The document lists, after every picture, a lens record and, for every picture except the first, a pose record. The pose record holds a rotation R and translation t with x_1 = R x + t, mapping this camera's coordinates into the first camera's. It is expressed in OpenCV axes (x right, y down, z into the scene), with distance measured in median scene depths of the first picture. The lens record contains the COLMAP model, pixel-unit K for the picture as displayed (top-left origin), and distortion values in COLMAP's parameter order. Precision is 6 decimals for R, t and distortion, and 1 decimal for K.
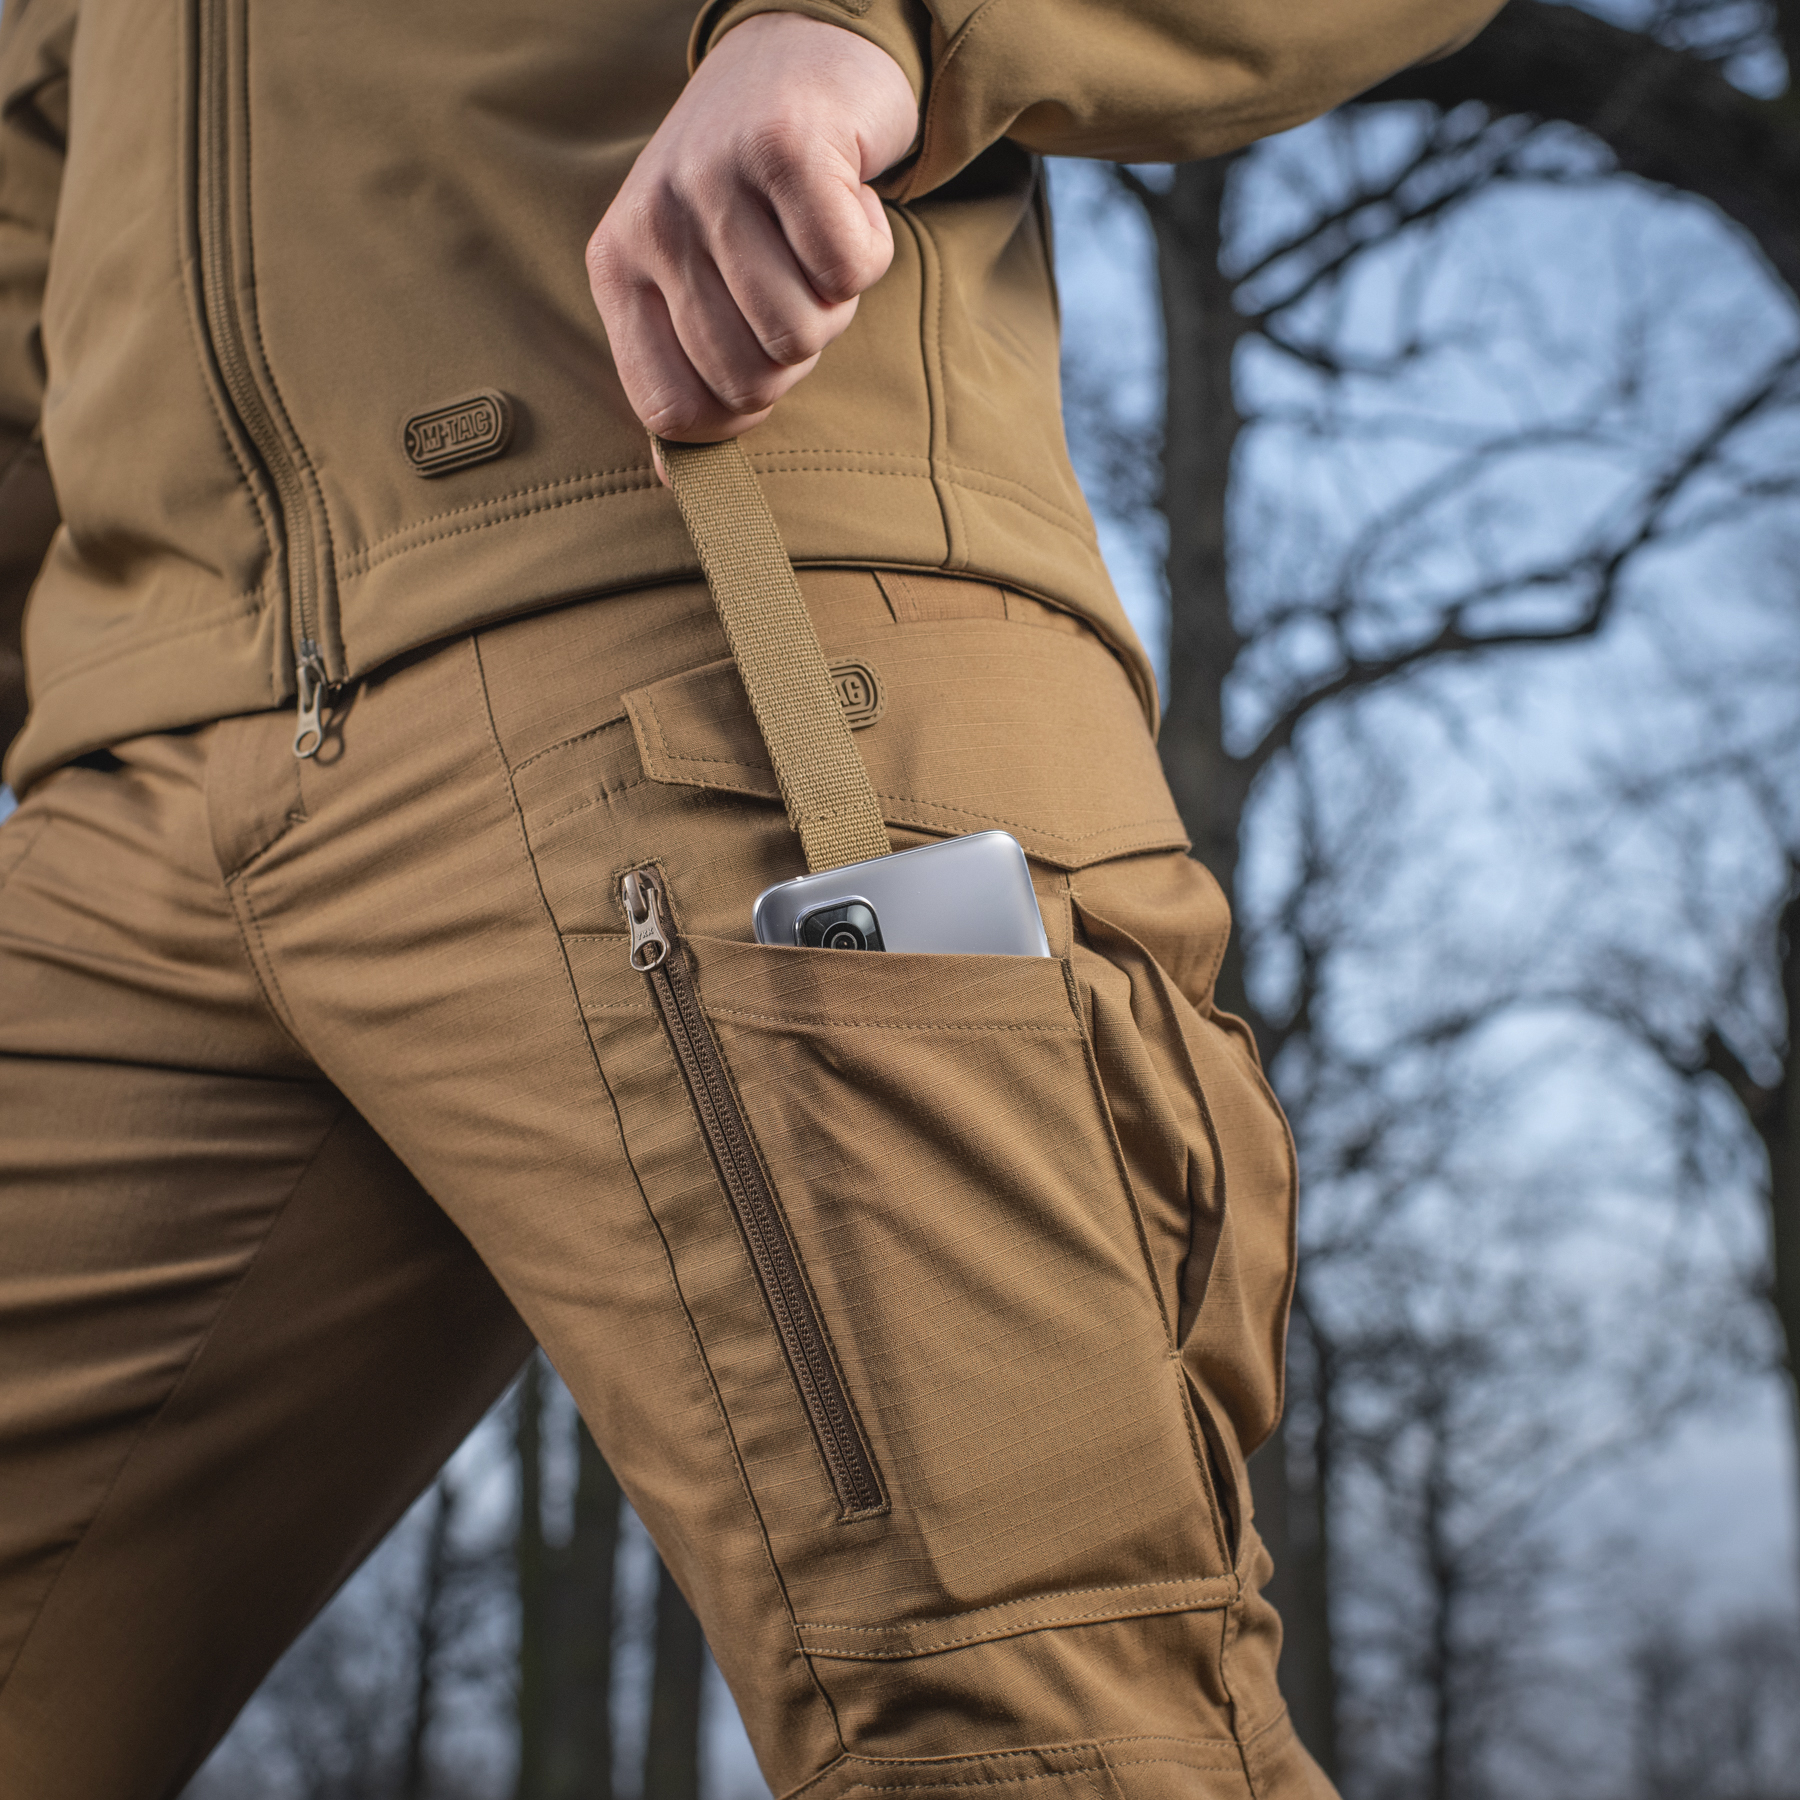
lens RADIAL K [[2973.9, 0, 1016.1], [0, 2973.9, 922.1], [0, 0, 1]] dist [-0.108059, 0.111510]
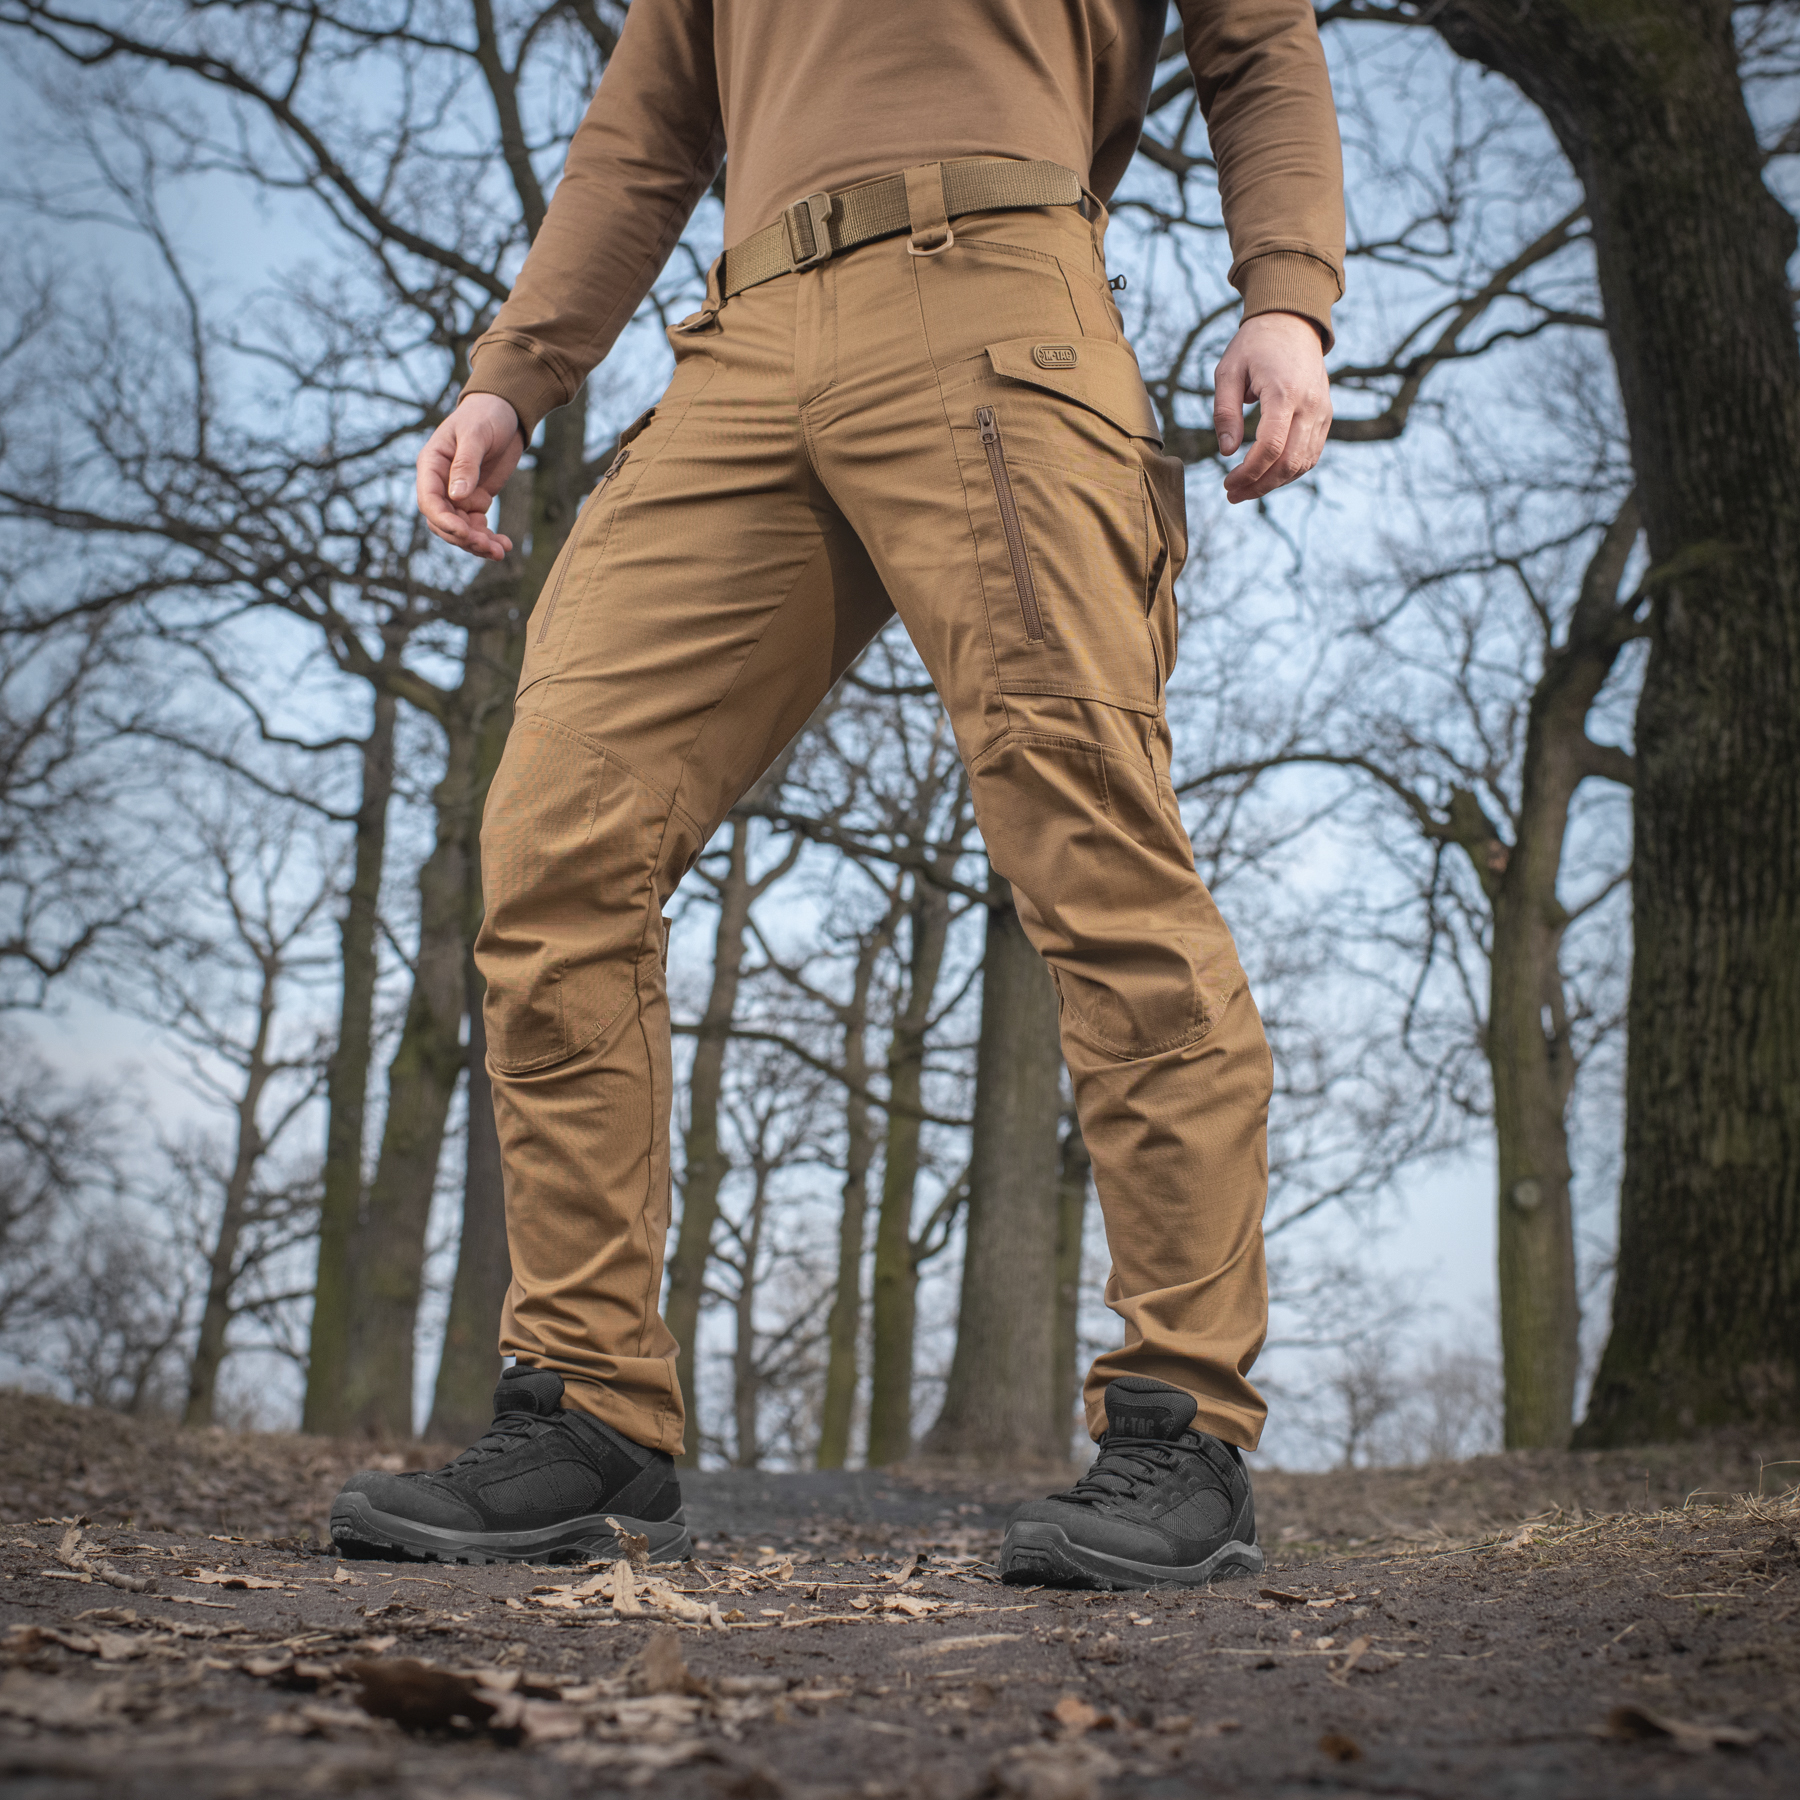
lens RADIAL K [[3162.3, 0, 957.0], [0, 3162.3, 828.9], [0, 0, 1]] dist [-0.116580, 0.160423]
pose [[0.994053, 0.089140, 0.062559, -0.026169], [-0.091561, 0.995113, 0.036964, 0.020508], [-0.058958, -0.042472, 0.997357, -0.159373]]
